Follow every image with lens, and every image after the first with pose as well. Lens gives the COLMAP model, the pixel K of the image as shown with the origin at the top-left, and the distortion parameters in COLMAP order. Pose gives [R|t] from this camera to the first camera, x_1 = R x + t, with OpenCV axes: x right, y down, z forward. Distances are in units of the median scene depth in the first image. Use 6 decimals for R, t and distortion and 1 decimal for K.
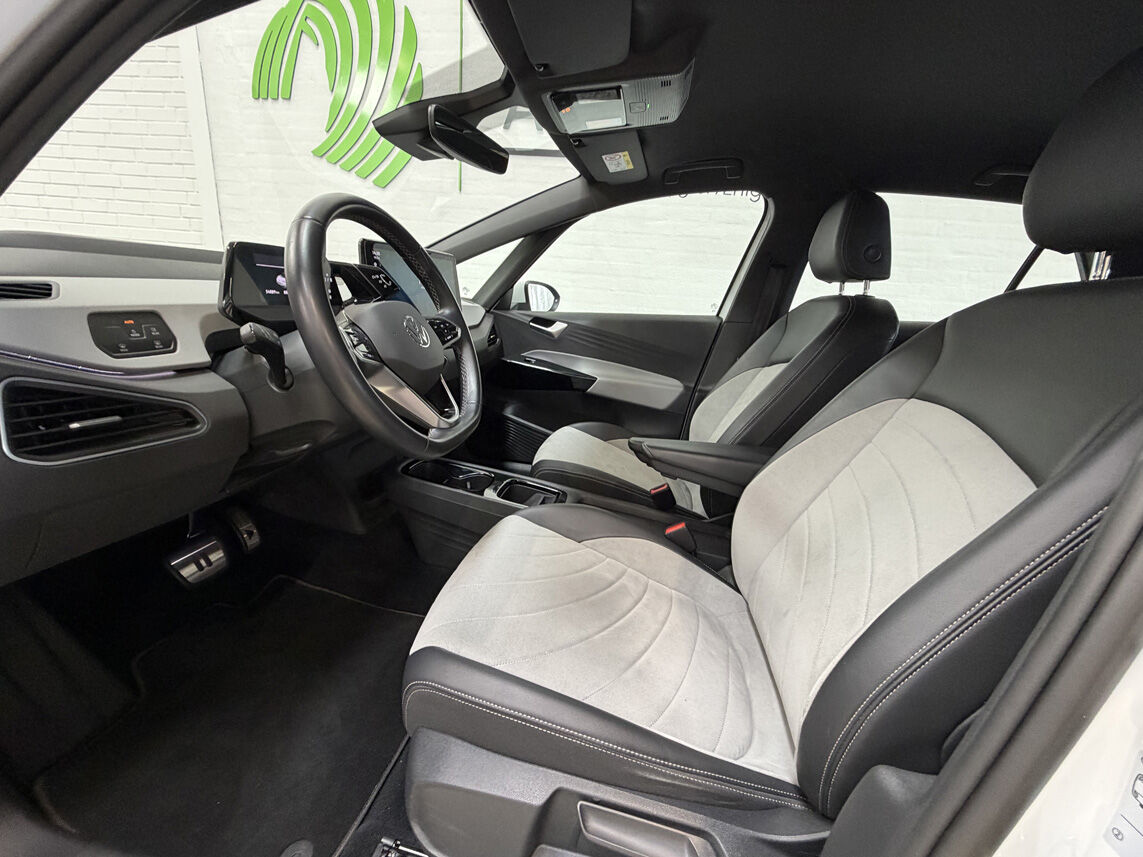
lens RADIAL K [[461.1, 0, 571.5], [0, 461.1, 428.5], [0, 0, 1]] dist [0.000146, 0.000106]
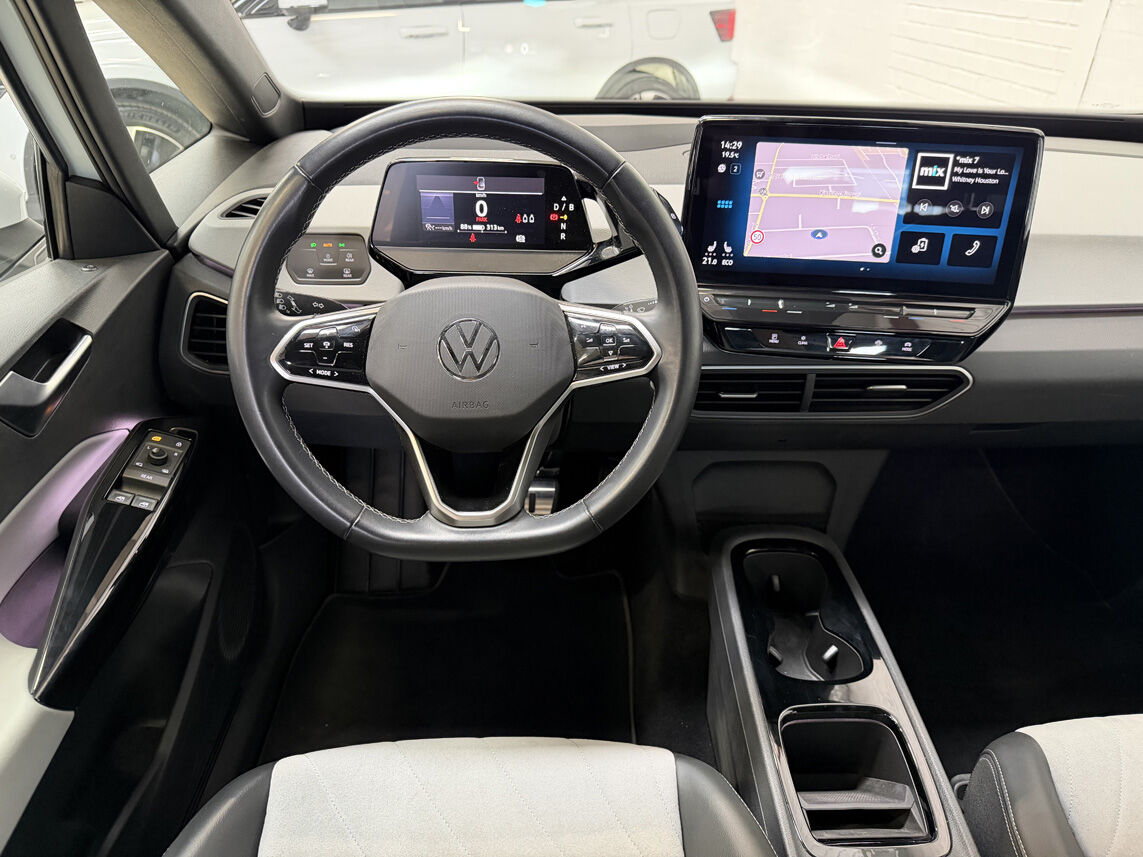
lens RADIAL K [[822.9, 0, 571.5], [0, 822.9, 428.5], [0, 0, 1]] dist [-0.011174, -0.009911]
pose [[0.196029, 0.430119, -0.881232, 0.497683], [-0.265171, 0.888438, 0.374649, -0.440380], [0.944064, 0.160235, 0.288215, 0.709585]]
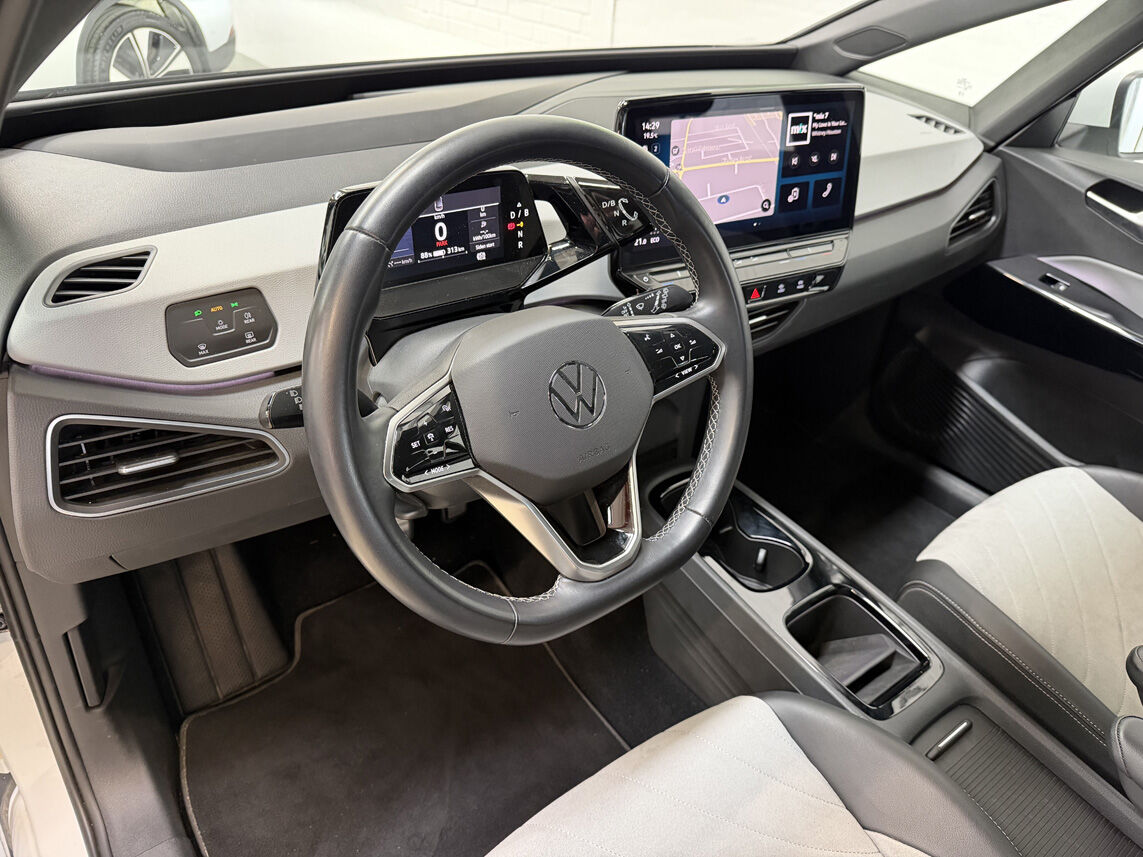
lens RADIAL K [[825.8, 0, 571.5], [0, 825.8, 428.5], [0, 0, 1]] dist [-0.003943, -0.003025]
pose [[0.726288, 0.352959, -0.589852, 0.171598], [-0.186594, 0.927117, 0.325019, -0.391106], [0.661580, -0.125994, 0.739214, 0.270849]]
